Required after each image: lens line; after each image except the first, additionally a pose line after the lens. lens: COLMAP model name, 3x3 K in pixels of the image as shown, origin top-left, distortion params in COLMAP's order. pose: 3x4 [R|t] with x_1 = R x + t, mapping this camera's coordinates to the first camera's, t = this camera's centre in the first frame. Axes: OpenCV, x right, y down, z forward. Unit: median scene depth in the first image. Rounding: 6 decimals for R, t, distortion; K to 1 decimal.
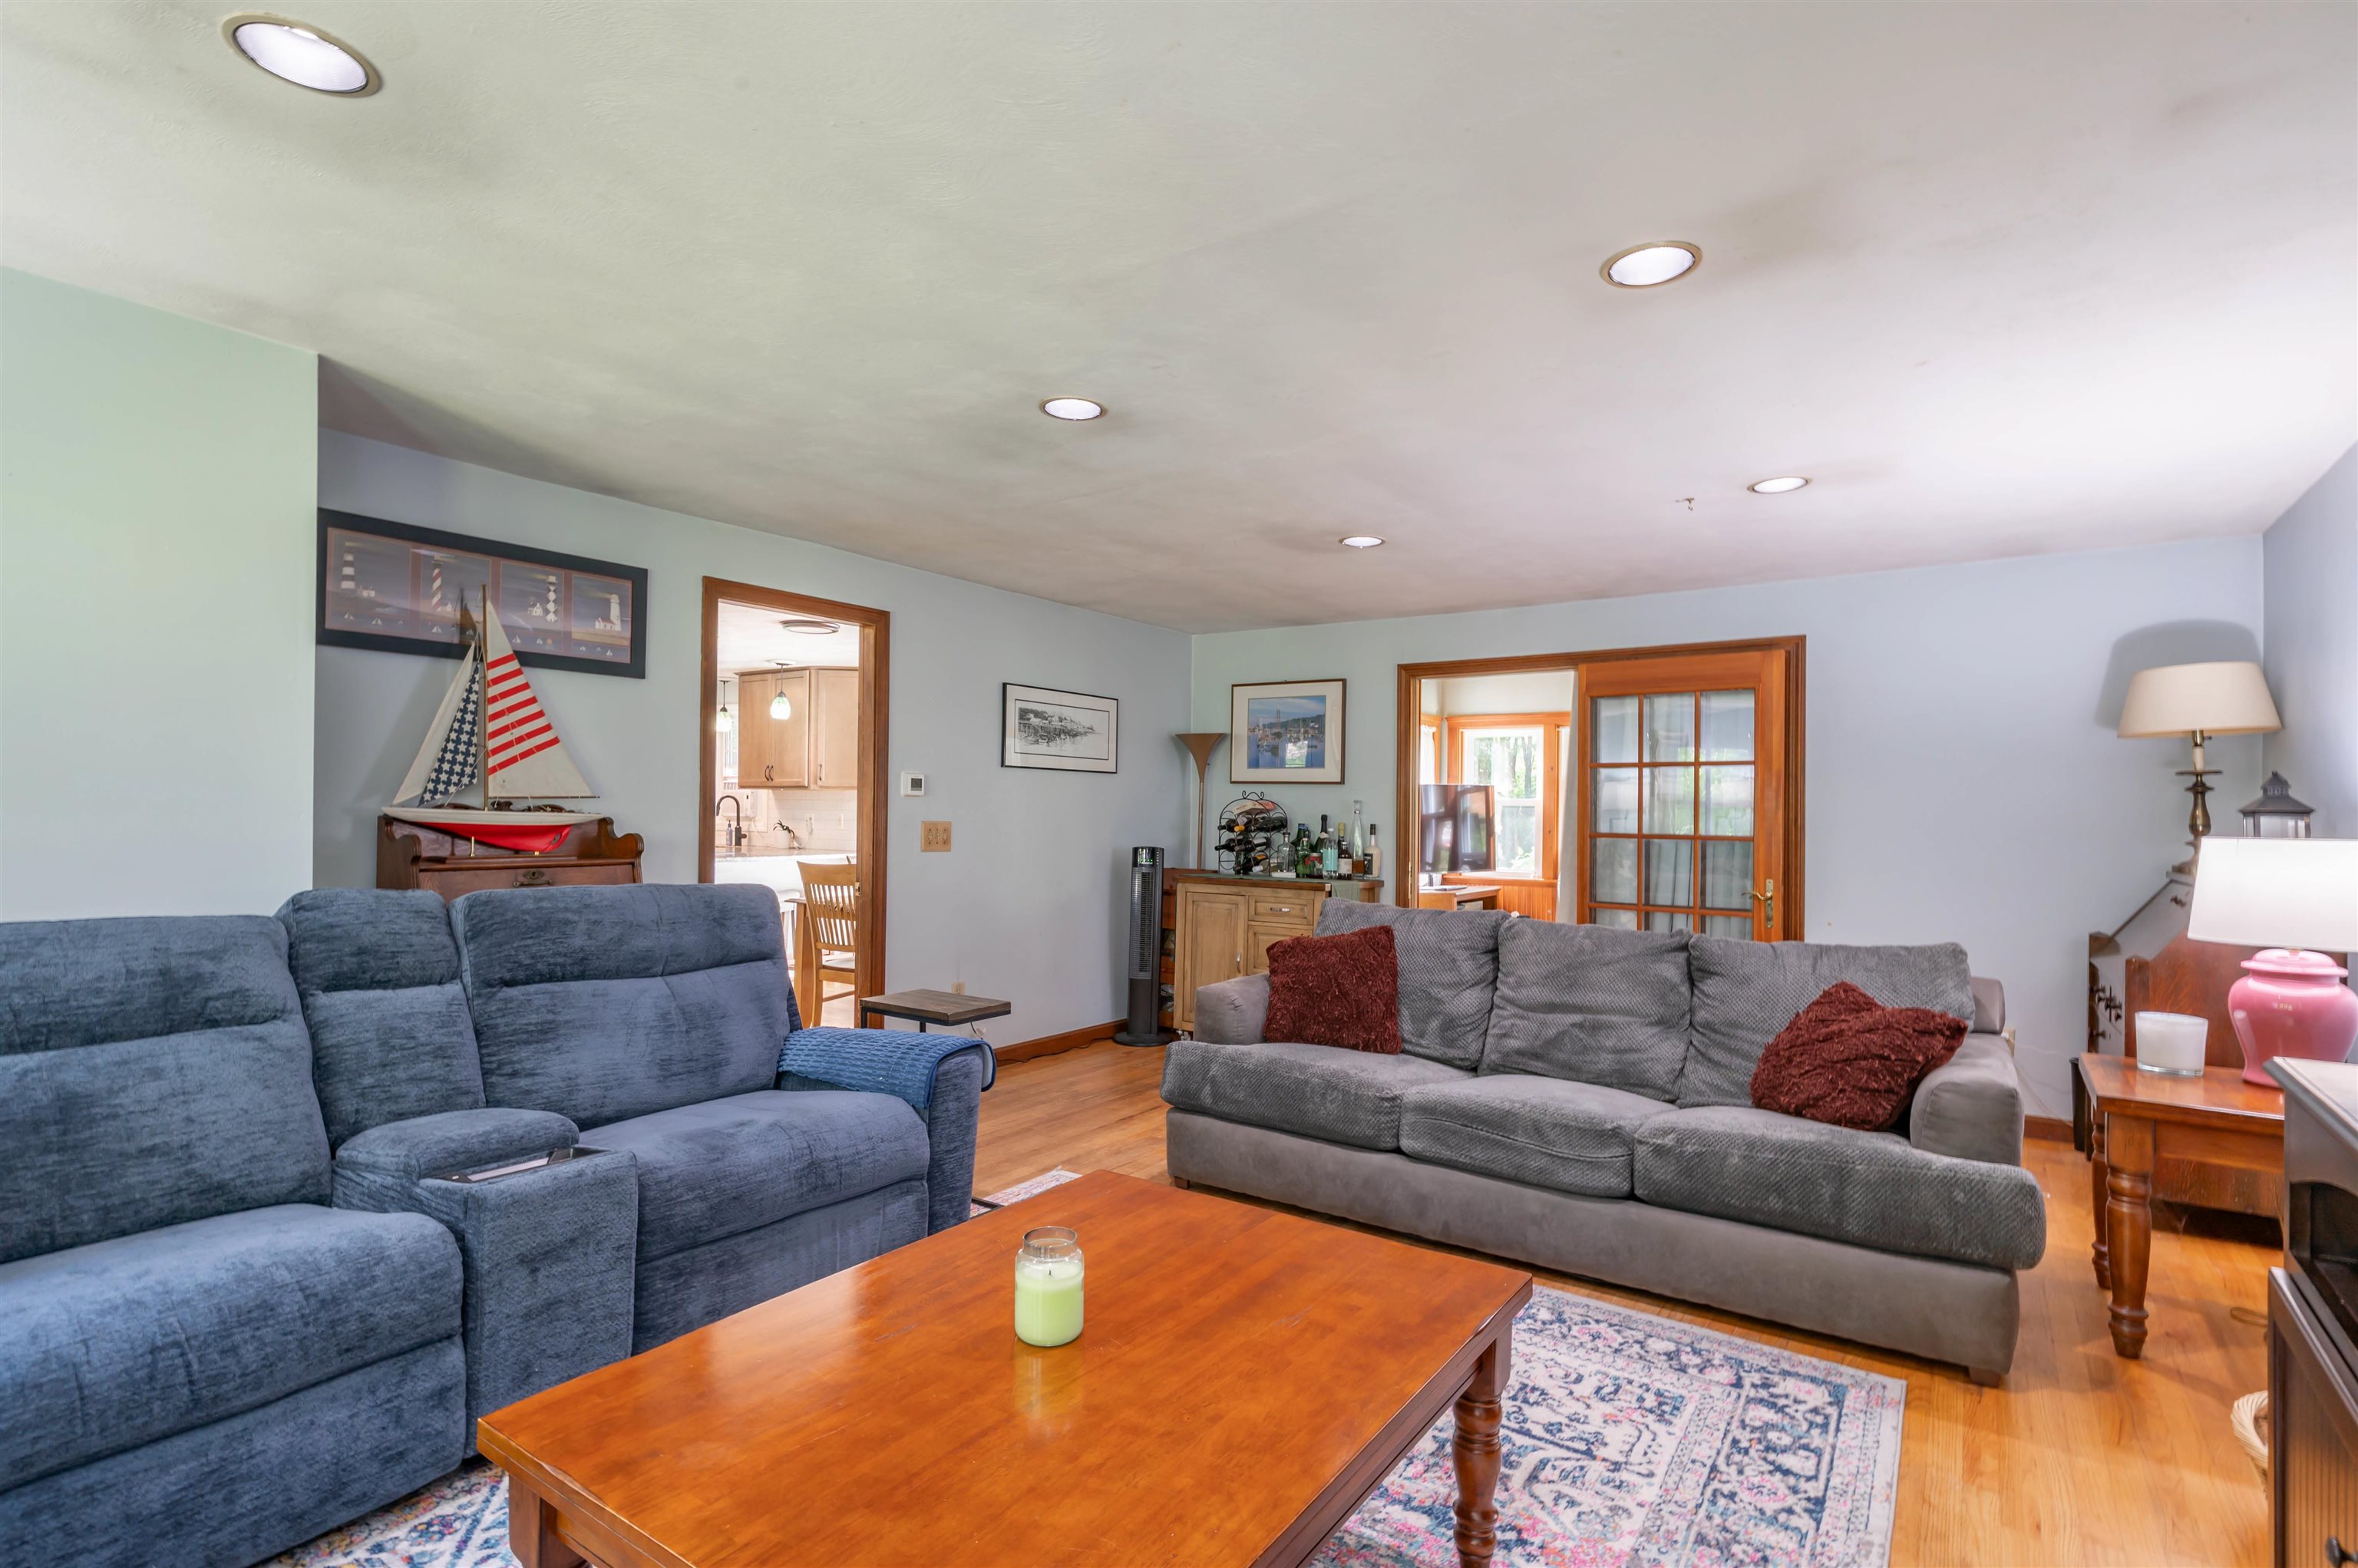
lens RADIAL K [[1139.1, 0, 1179.0], [0, 1139.1, 784.0], [0, 0, 1]] dist [0.000241, 0.000024]
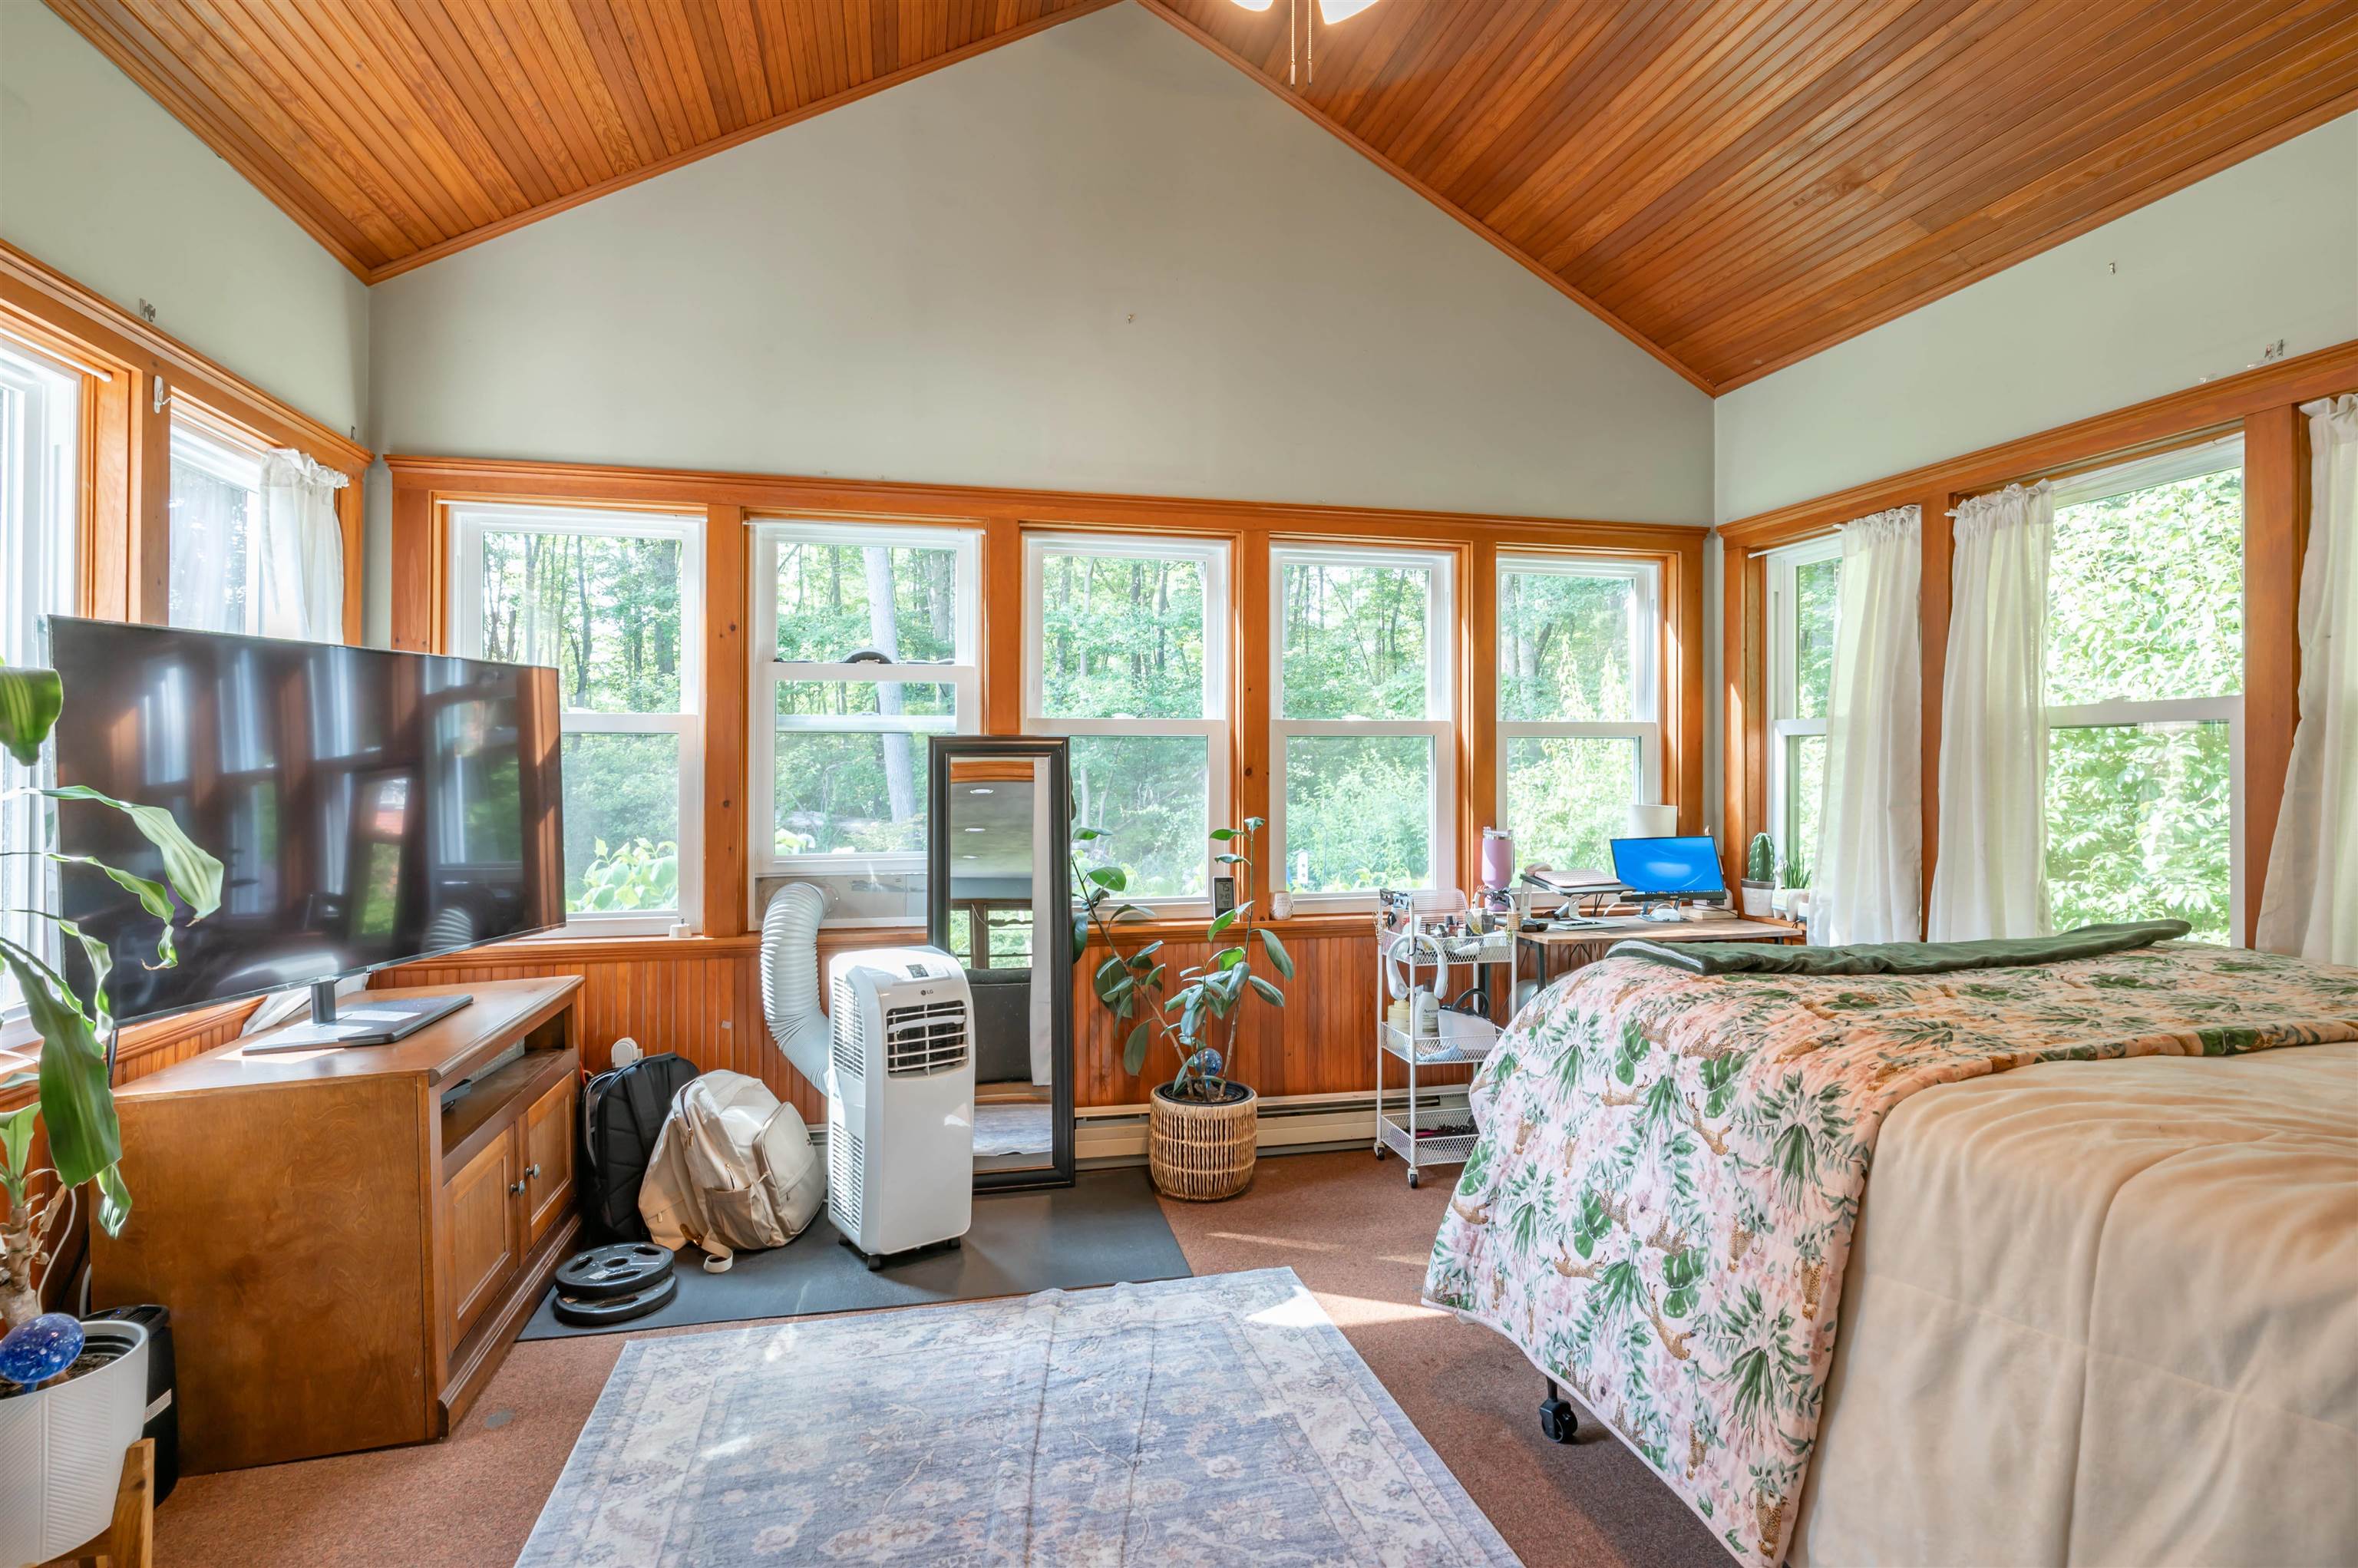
lens RADIAL K [[1139.1, 0, 1179.0], [0, 1139.1, 784.0], [0, 0, 1]] dist [0.000241, 0.000024]
pose [[0.673400, -0.007762, 0.739237, 0.148002], [-0.023354, 0.999222, 0.031767, 0.019042], [-0.738909, -0.038656, 0.672695, 0.620726]]
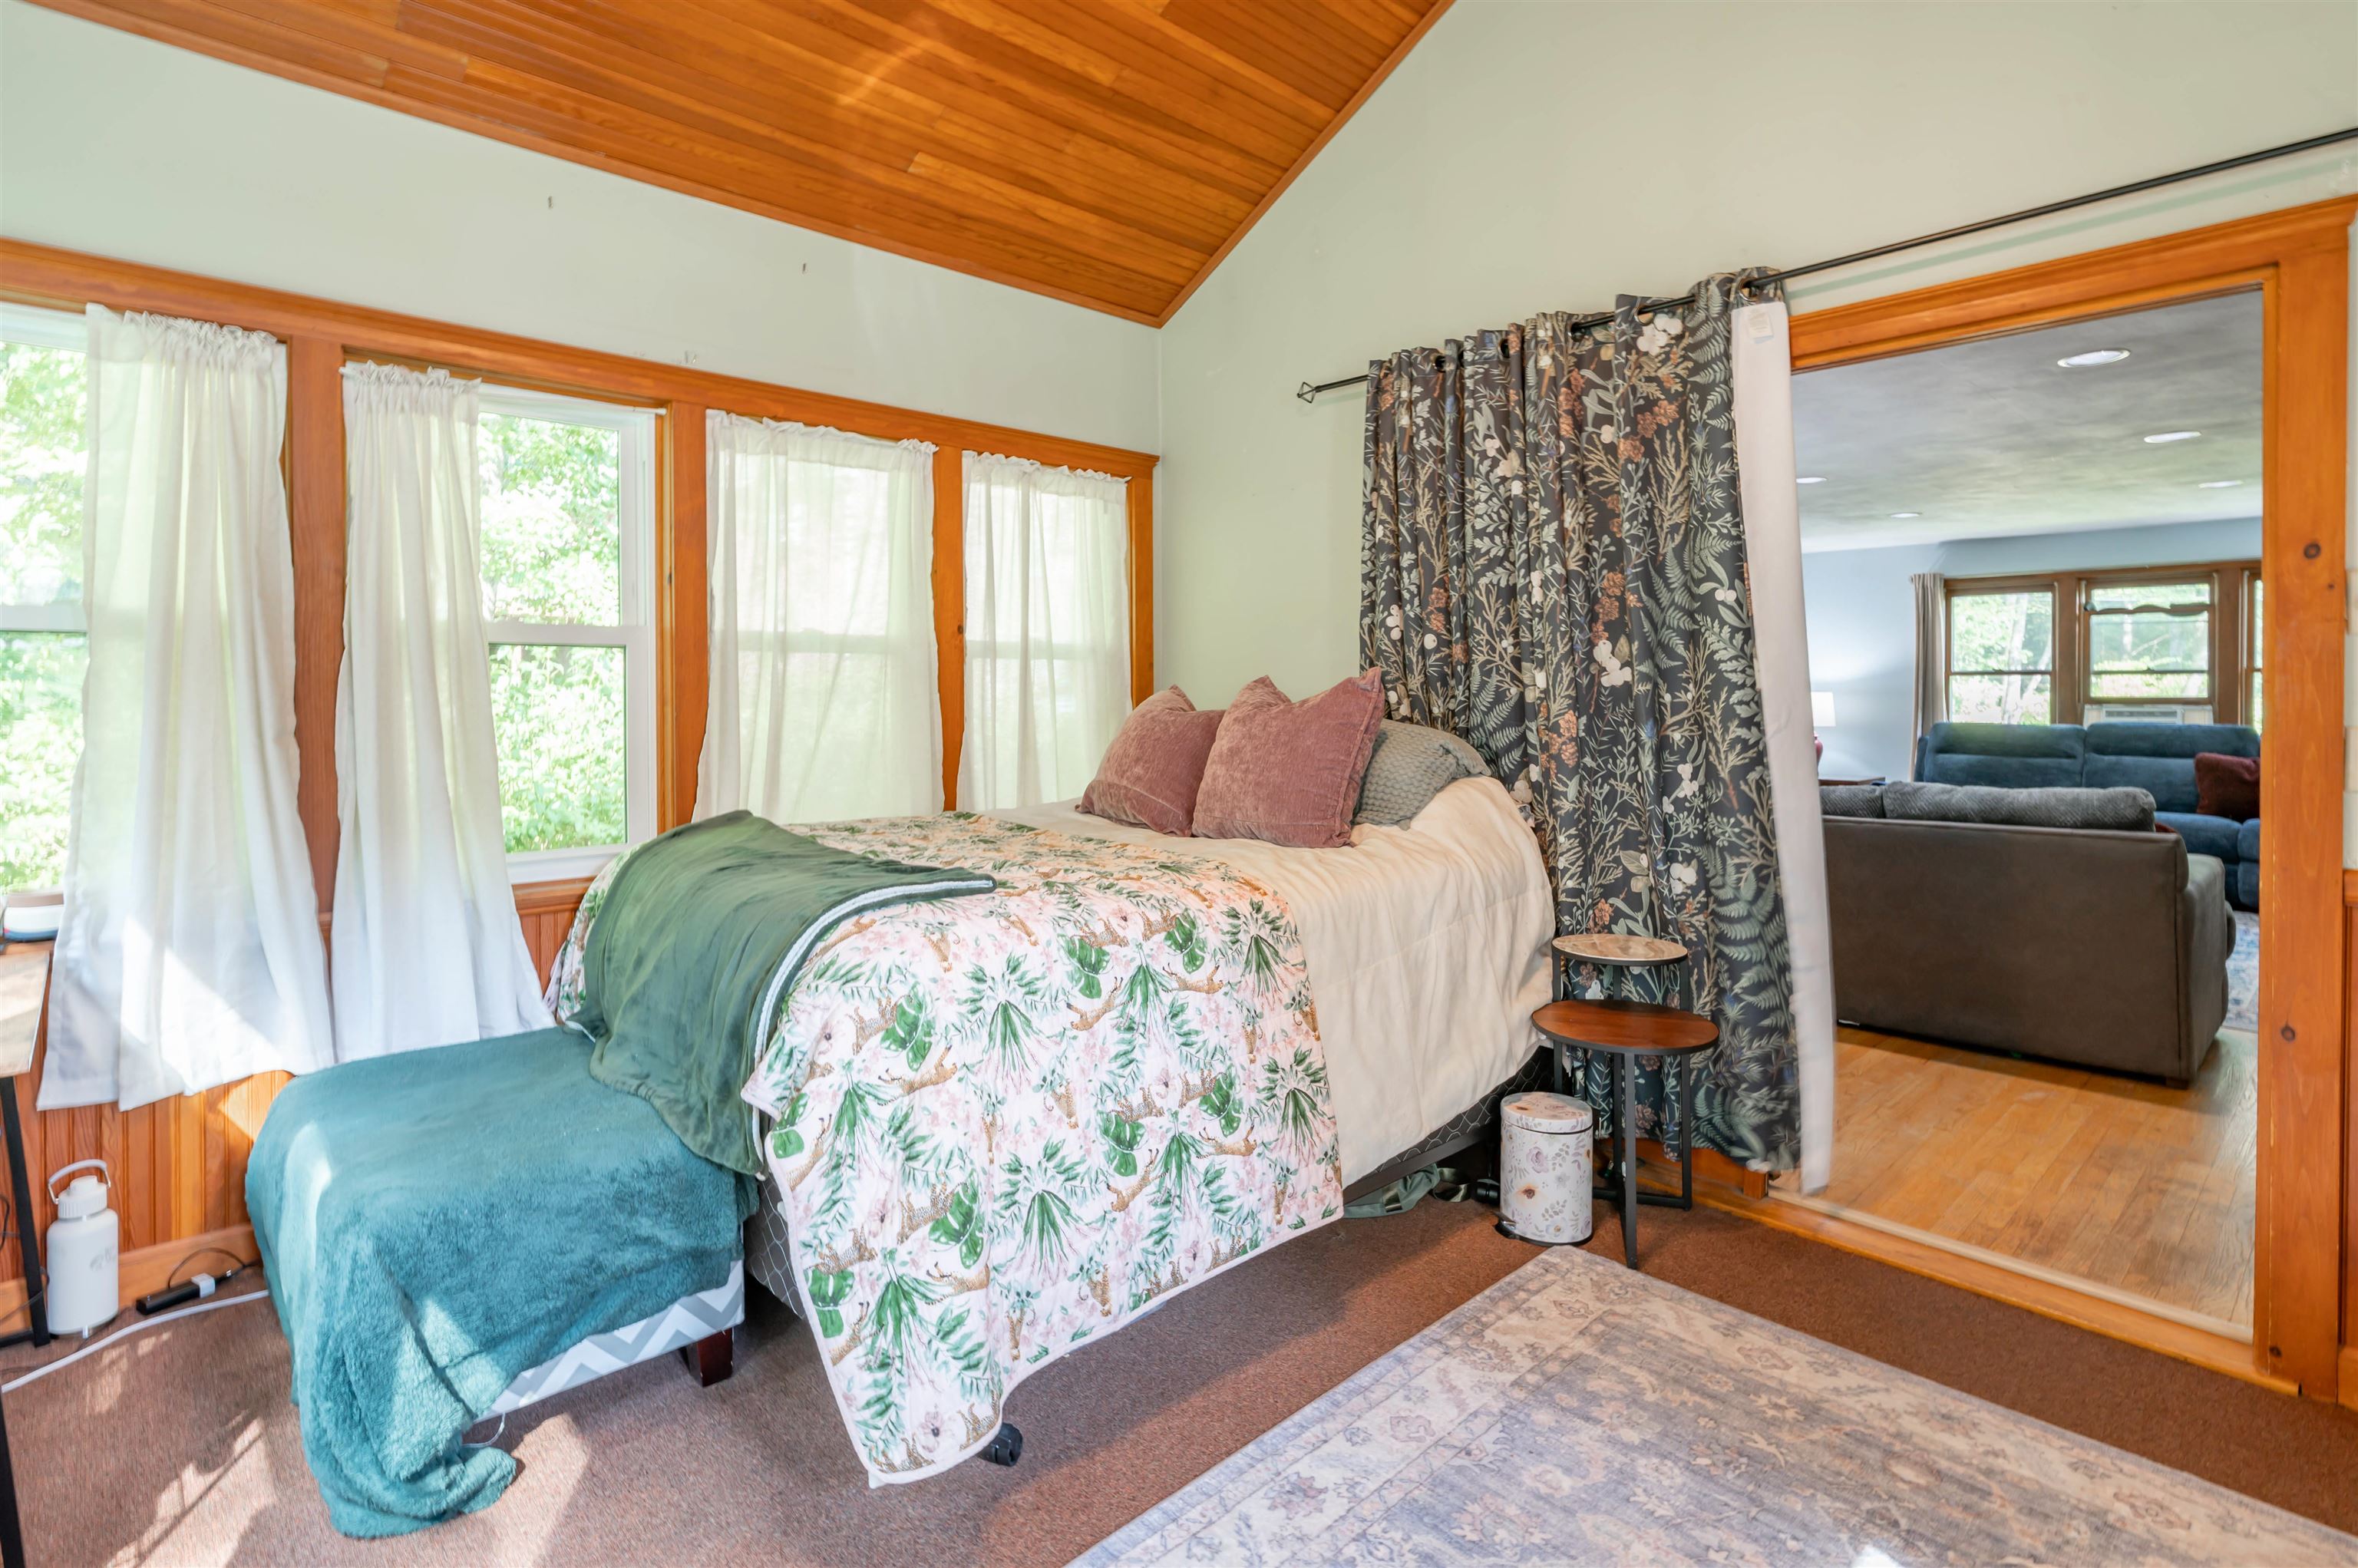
lens RADIAL K [[1151.6, 0, 1173.4], [0, 1151.6, 704.4], [0, 0, 1]] dist [-0.001602, -0.000148]
pose [[-0.977036, -0.006060, 0.212987, 0.434395], [-0.010063, 0.999792, -0.017715, 0.035771], [-0.212835, -0.019452, -0.976895, 1.165584]]
